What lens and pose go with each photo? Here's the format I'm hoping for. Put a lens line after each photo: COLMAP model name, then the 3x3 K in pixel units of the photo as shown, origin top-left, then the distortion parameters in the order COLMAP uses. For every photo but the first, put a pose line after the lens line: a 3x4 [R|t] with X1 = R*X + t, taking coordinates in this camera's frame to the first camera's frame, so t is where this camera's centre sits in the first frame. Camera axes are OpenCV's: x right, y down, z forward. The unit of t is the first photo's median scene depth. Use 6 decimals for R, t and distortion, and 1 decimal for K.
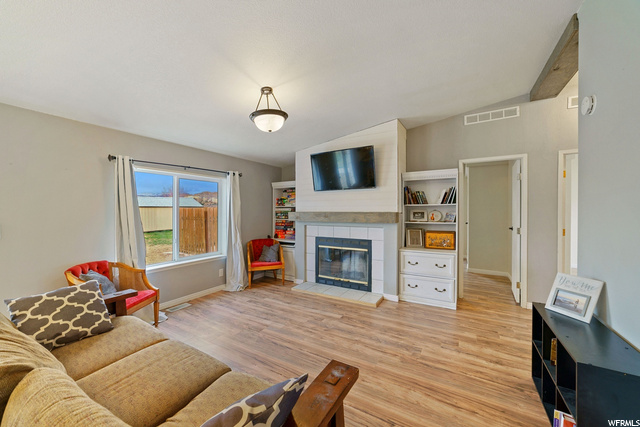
lens RADIAL K [[248.7, 0, 315.3], [0, 248.7, 210.2], [0, 0, 1]] dist [-0.000755, 0.000079]
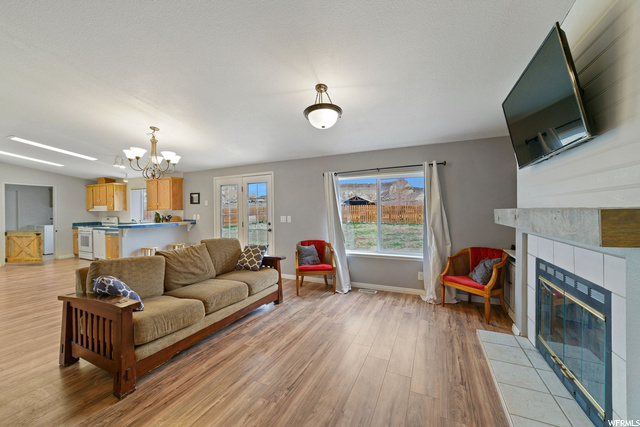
lens RADIAL K [[248.7, 0, 315.3], [0, 248.7, 210.2], [0, 0, 1]] dist [-0.000755, 0.000079]
pose [[0.098795, 0.002706, -0.995104, 0.517165], [0.016641, 0.999852, 0.004371, 0.000387], [0.994969, -0.016991, 0.098735, 0.564211]]
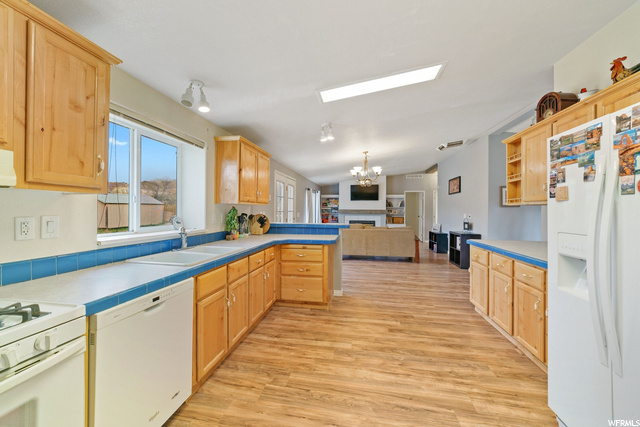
lens RADIAL K [[248.7, 0, 315.3], [0, 248.7, 210.2], [0, 0, 1]] dist [-0.000755, 0.000079]
pose [[0.935516, 0.009708, 0.353152, -1.285651], [-0.012930, 0.999894, 0.006764, 0.001069], [-0.353048, -0.010894, 0.935542, -1.202383]]
